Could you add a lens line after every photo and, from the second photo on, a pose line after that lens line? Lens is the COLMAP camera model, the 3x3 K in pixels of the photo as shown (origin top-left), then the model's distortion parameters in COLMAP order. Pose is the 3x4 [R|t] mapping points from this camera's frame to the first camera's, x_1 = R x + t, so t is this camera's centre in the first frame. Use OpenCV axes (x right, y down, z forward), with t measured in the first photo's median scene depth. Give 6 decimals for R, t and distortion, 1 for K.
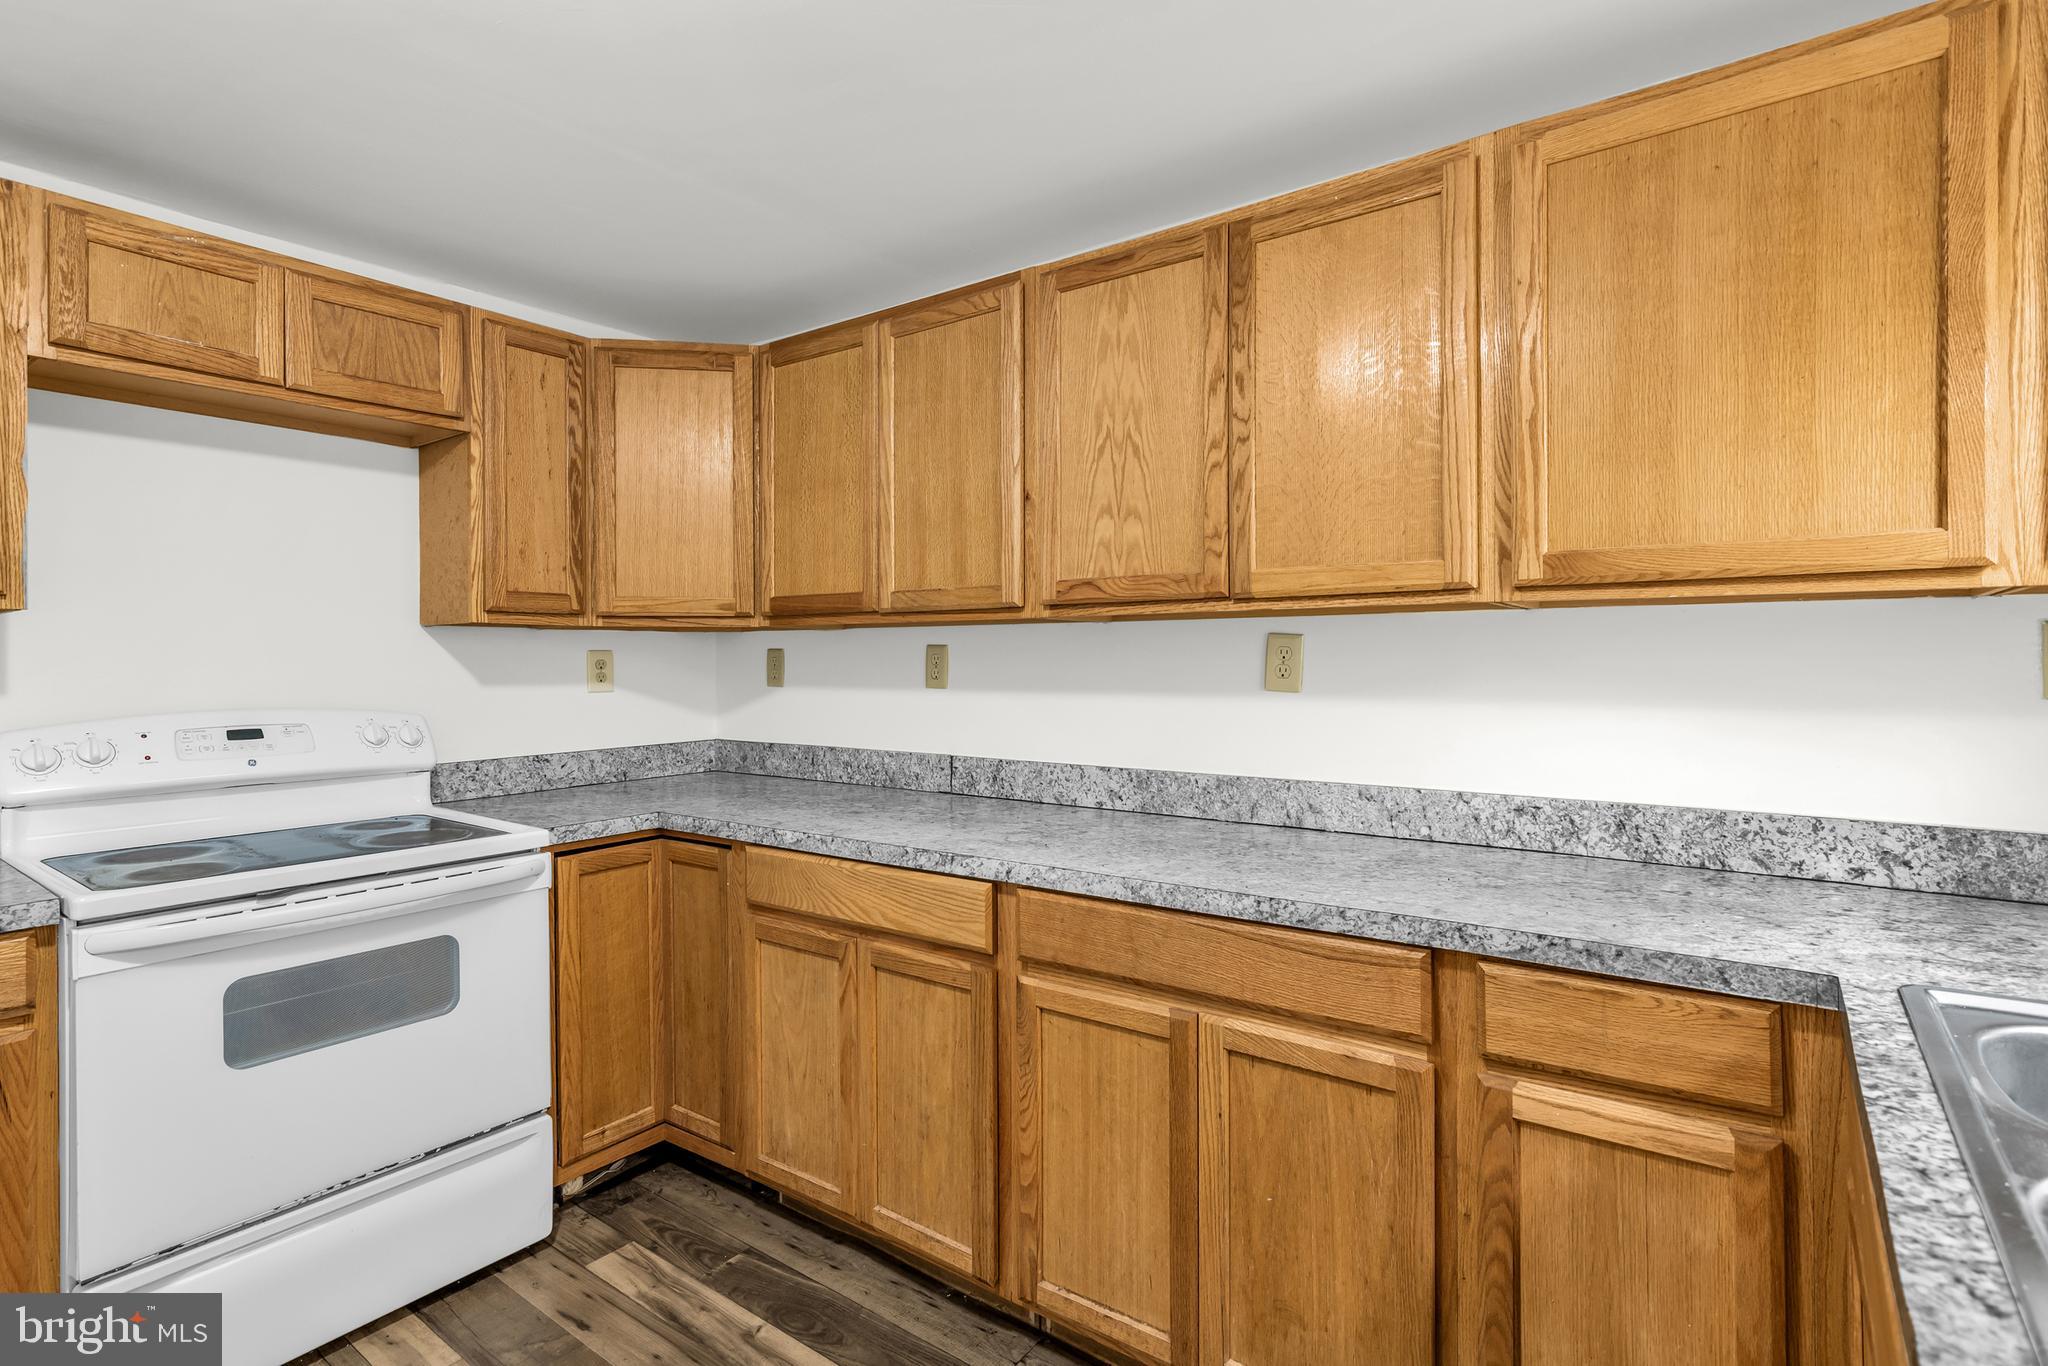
lens RADIAL K [[1005.8, 0, 1011.9], [0, 1005.8, 666.1], [0, 0, 1]] dist [-0.003990, 0.001541]
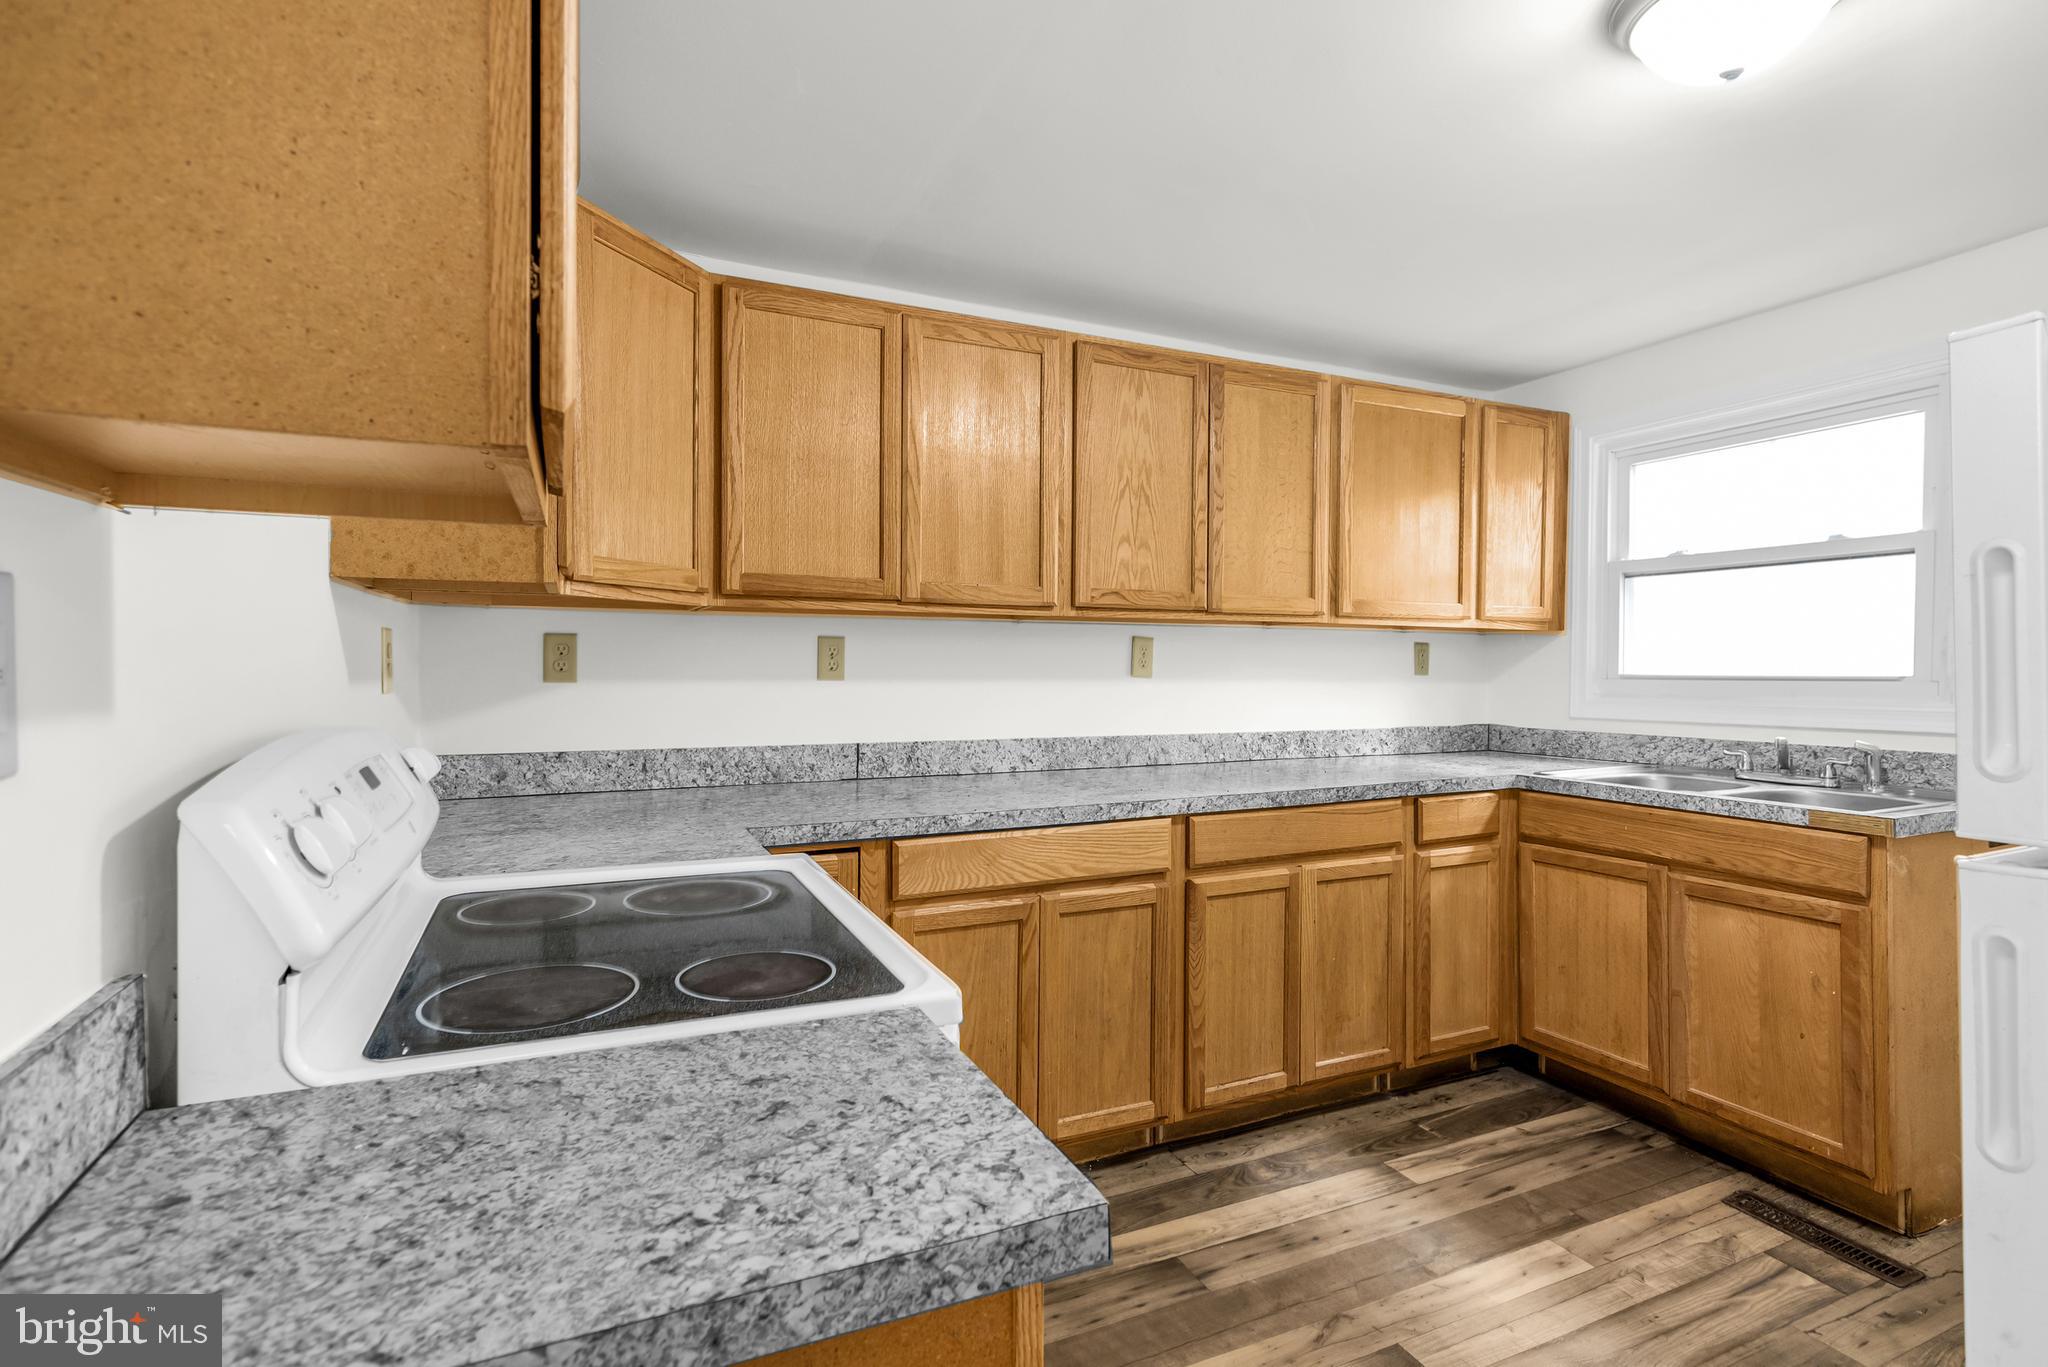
lens RADIAL K [[968.2, 0, 1009.1], [0, 968.2, 687.4], [0, 0, 1]] dist [-0.021585, -0.004006]
pose [[0.490248, -0.019534, 0.871364, -1.122534], [-0.001855, 0.999723, 0.023455, 0.012282], [-0.871581, -0.013116, 0.490076, 0.509497]]
